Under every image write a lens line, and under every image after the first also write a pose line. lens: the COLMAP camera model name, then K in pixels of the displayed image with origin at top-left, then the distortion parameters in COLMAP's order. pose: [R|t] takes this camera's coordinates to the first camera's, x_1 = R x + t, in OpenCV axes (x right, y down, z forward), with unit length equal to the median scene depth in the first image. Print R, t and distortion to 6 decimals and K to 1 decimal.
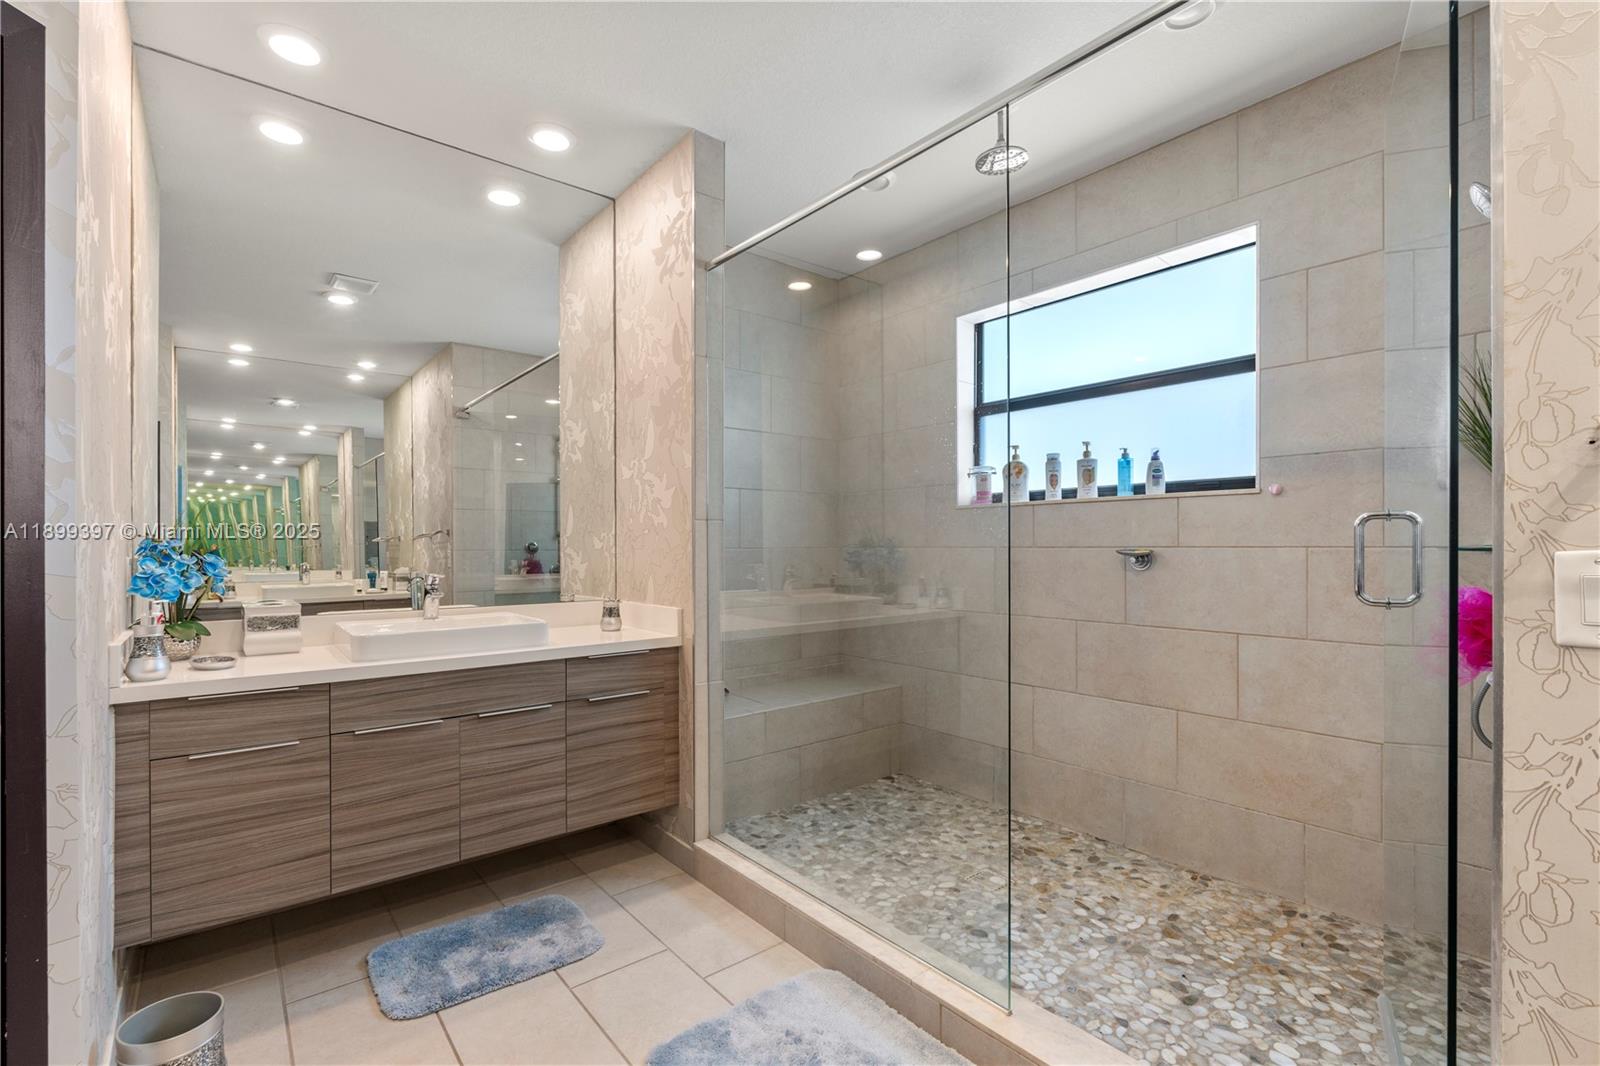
lens RADIAL K [[713.9, 0, 795.3], [0, 713.9, 545.4], [0, 0, 1]] dist [-0.006010, 0.001436]
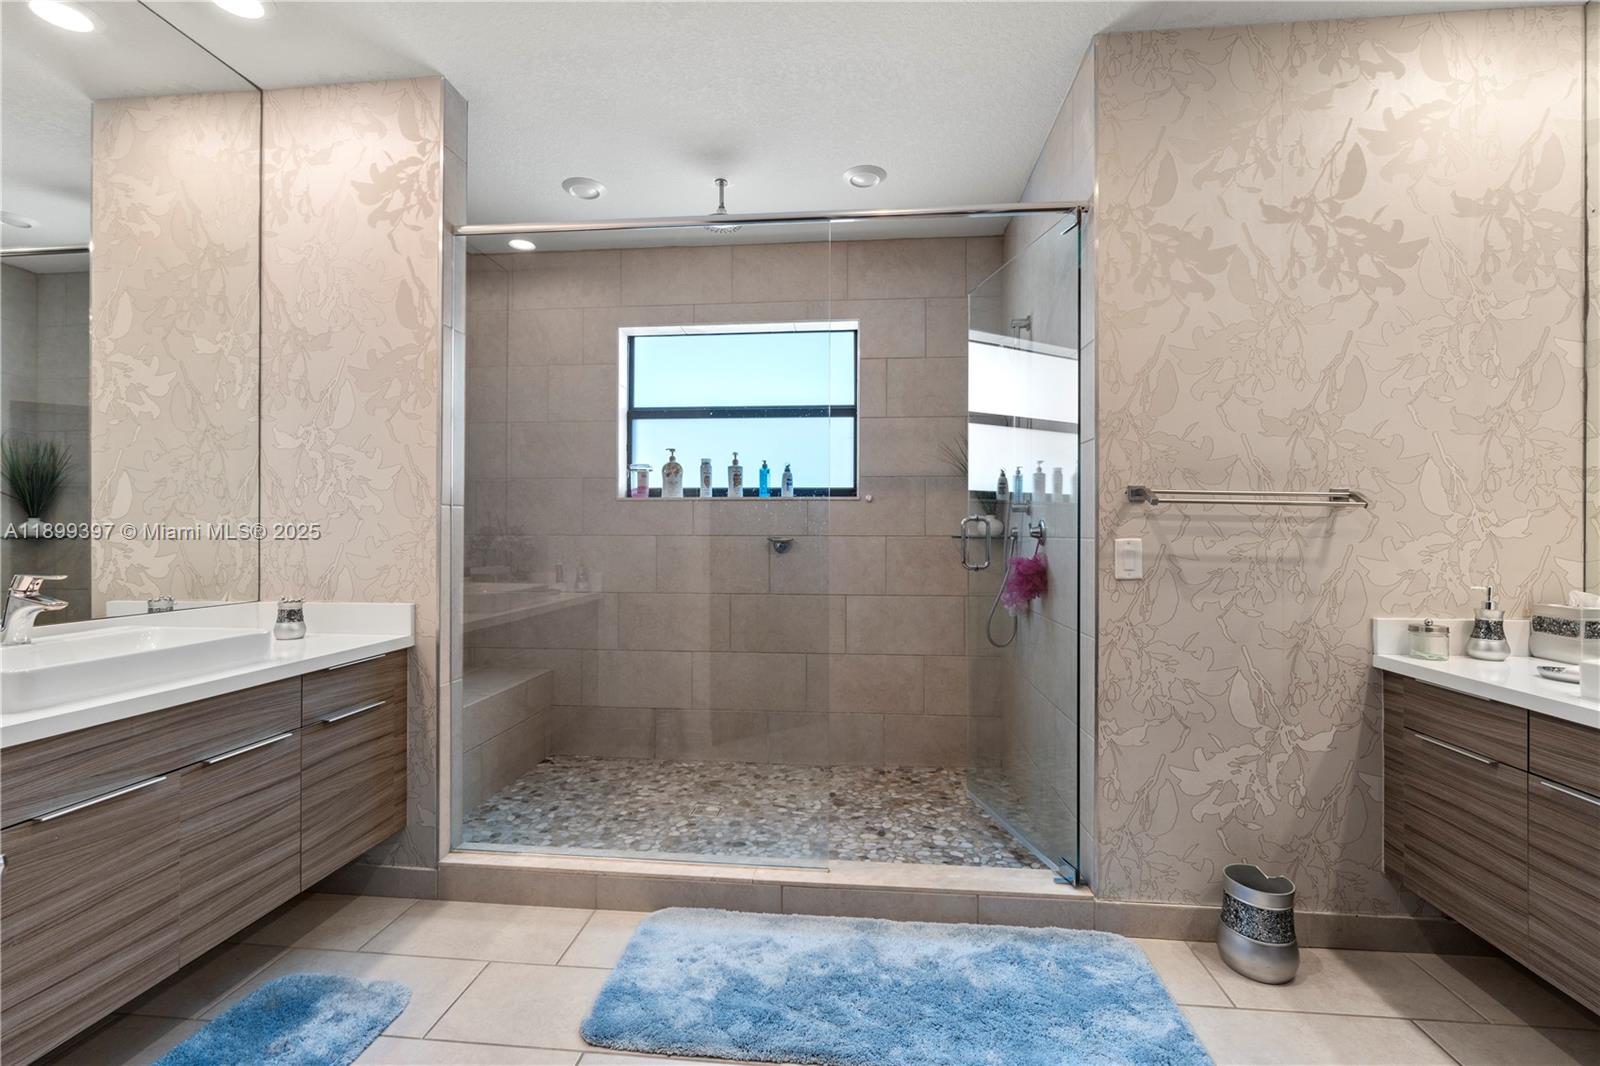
lens RADIAL K [[713.9, 0, 792.5], [0, 713.9, 527.4], [0, 0, 1]] dist [-0.006010, 0.001436]
pose [[0.700426, 0.010133, 0.713653, -0.487234], [-0.004917, 0.999944, -0.009372, -0.000594], [-0.713708, 0.003055, 0.700437, 0.045689]]
